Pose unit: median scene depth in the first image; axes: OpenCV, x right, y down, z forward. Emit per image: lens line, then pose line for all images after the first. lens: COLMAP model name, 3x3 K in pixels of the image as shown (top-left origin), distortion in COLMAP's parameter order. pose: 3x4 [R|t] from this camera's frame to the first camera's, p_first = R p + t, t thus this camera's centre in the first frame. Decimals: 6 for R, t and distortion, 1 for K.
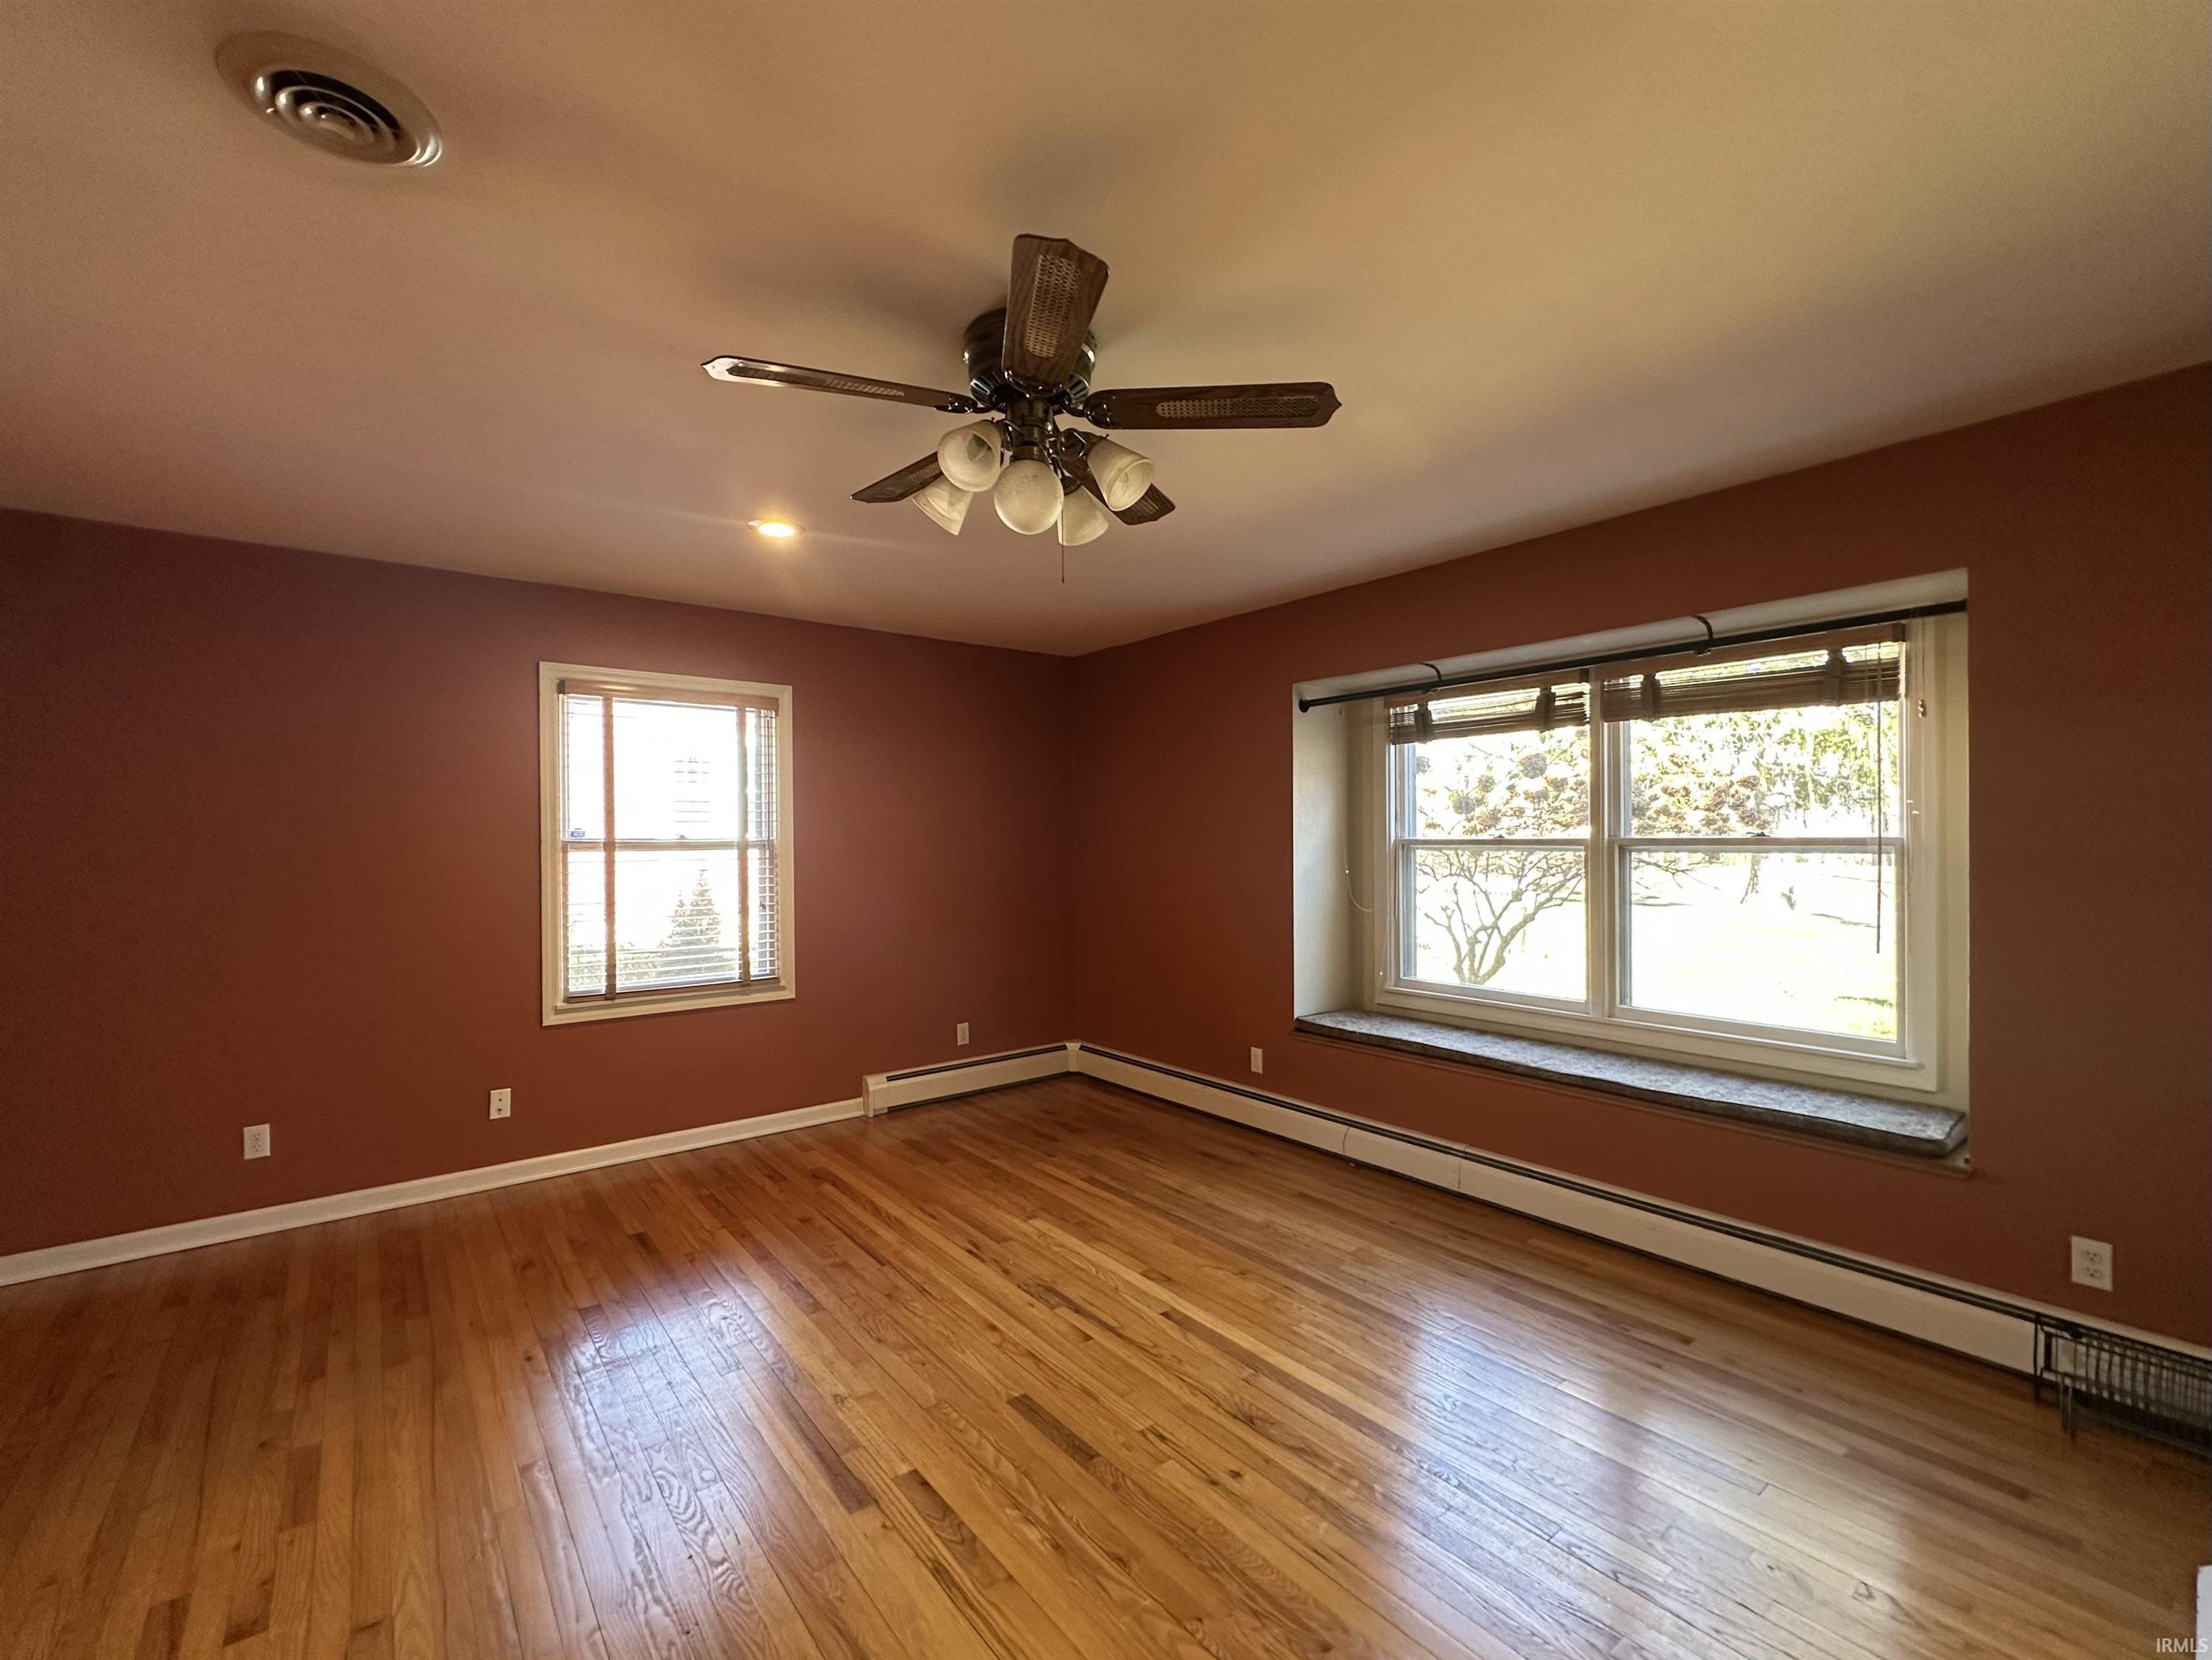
lens RADIAL K [[940.7, 0, 1104.9], [0, 940.7, 835.2], [0, 0, 1]] dist [-0.002536, -0.000247]
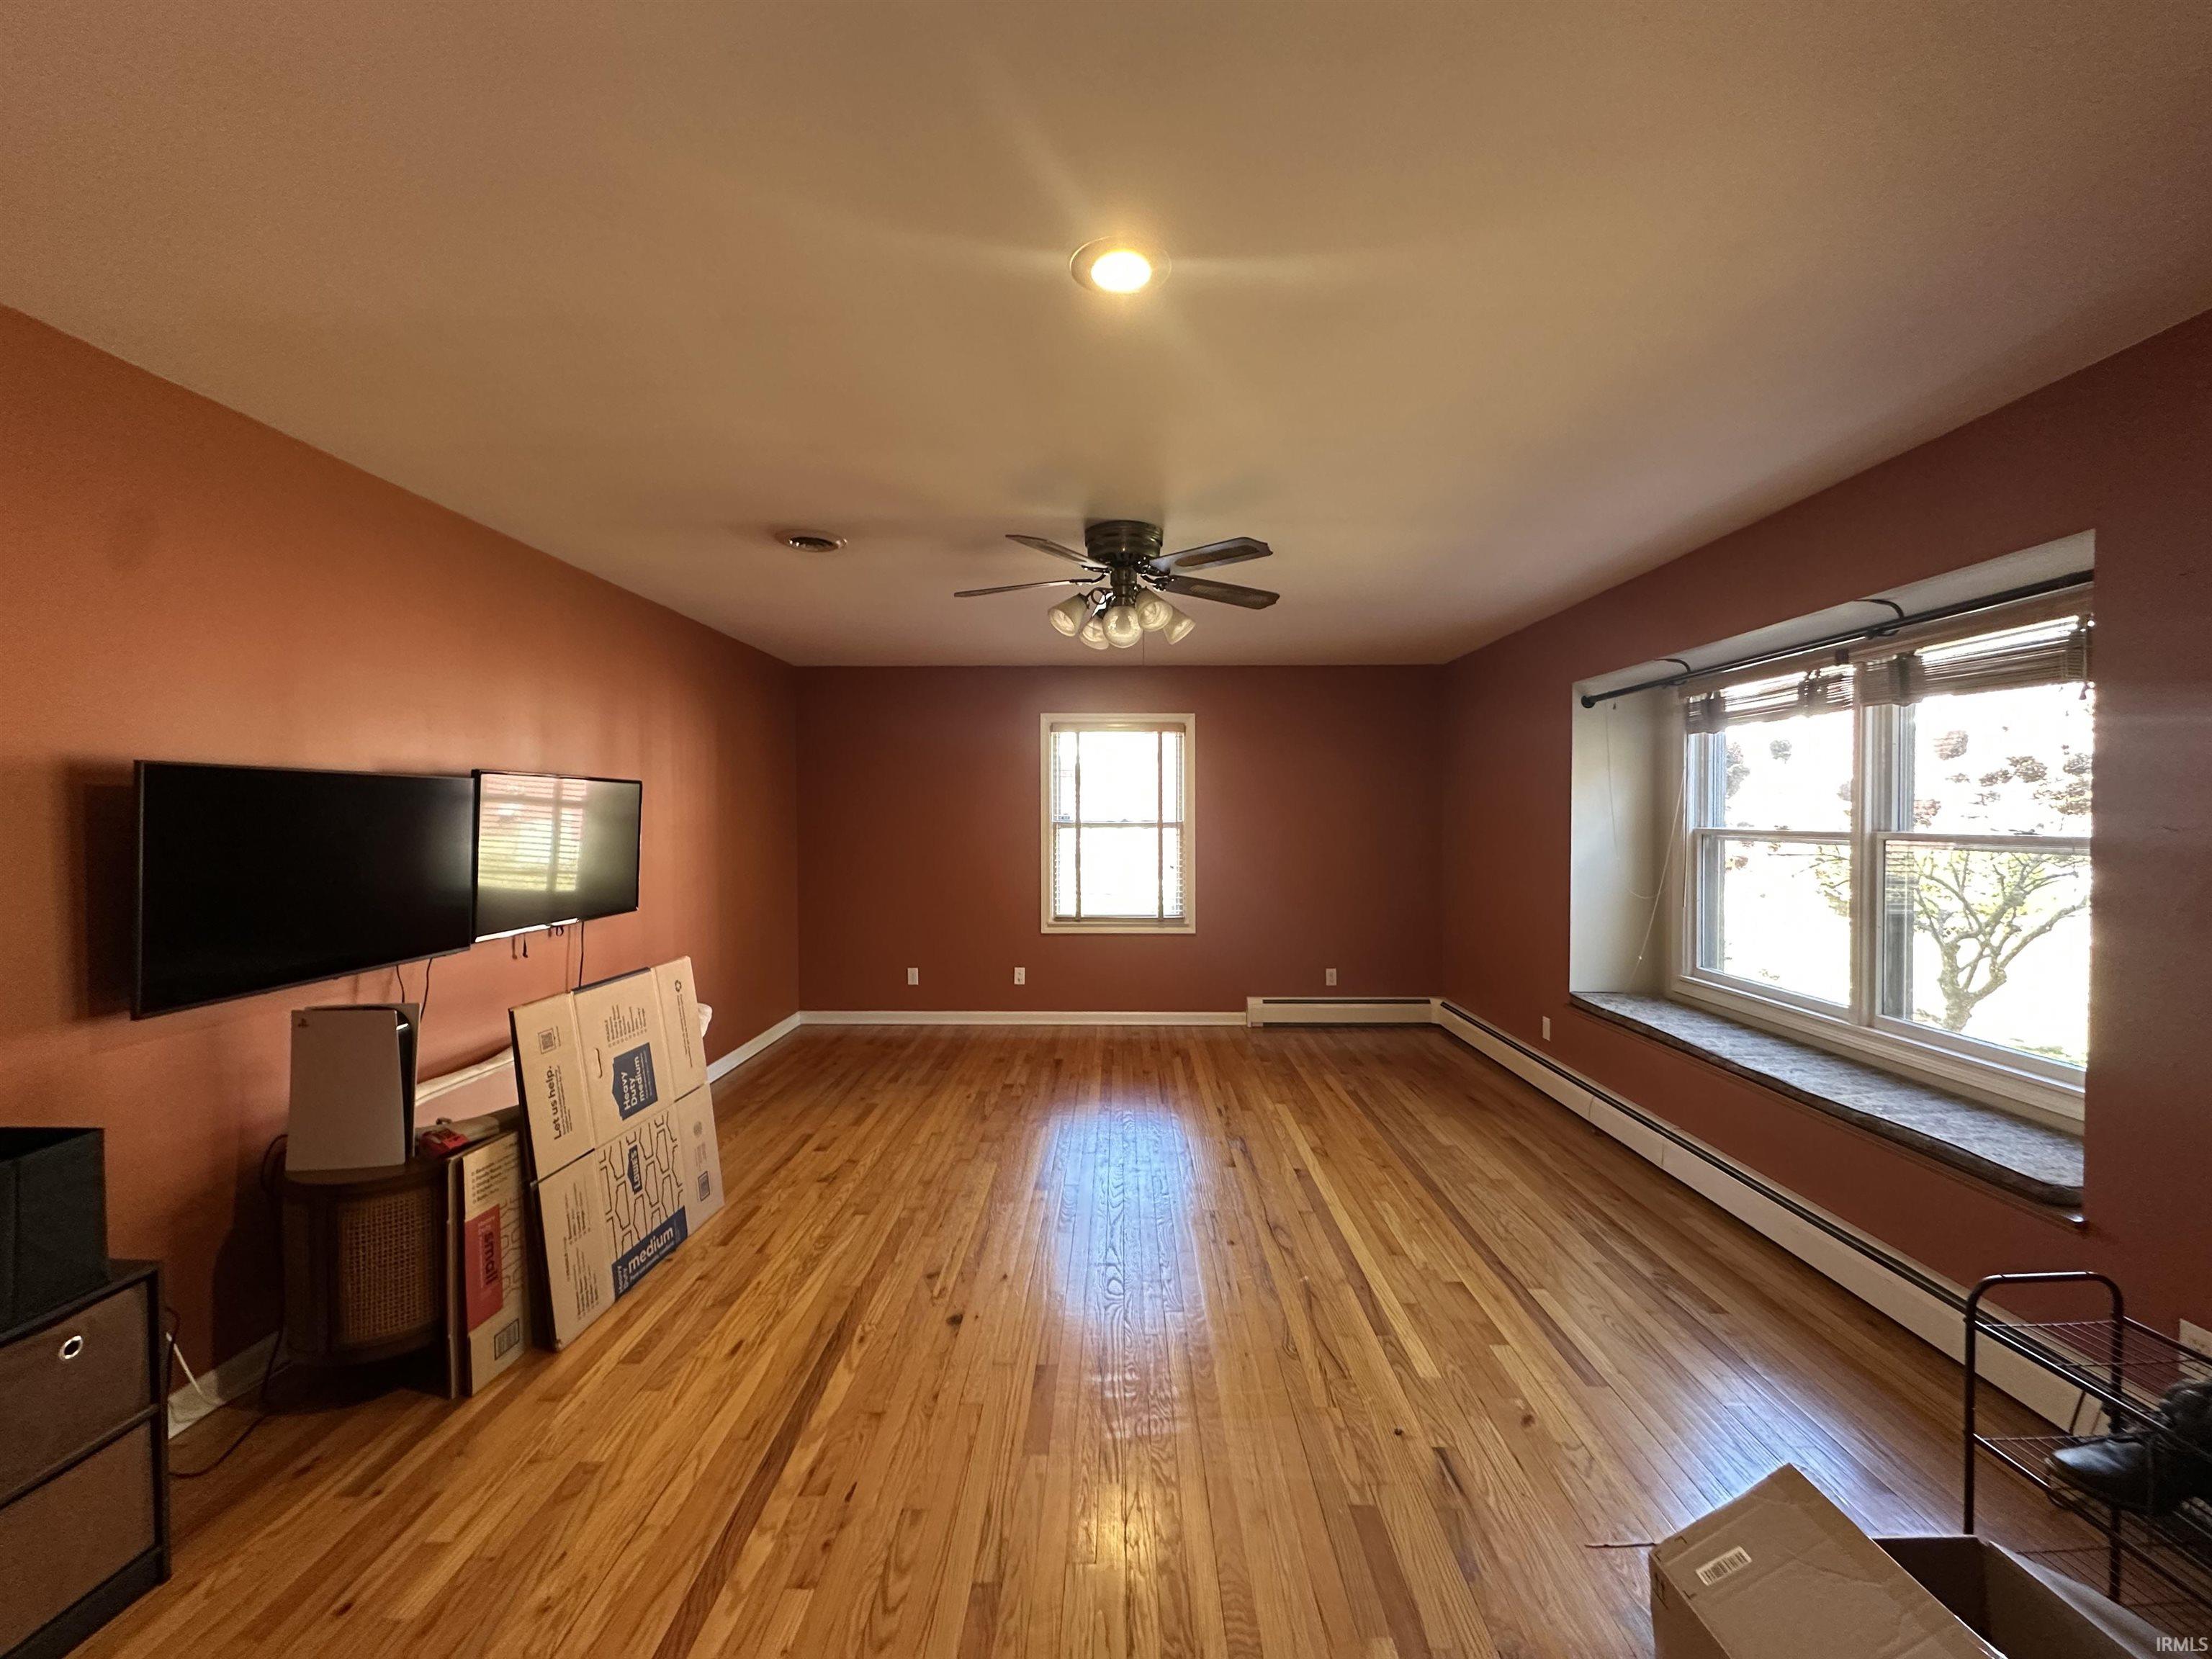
lens RADIAL K [[869.4, 0, 1106.0], [0, 869.4, 829.5], [0, 0, 1]] dist [-0.001448, -0.000141]
pose [[0.776630, 0.016587, -0.629738, 0.438239], [-0.002994, 0.999739, 0.022641, -0.014804], [0.629950, -0.015698, 0.776477, -0.113825]]
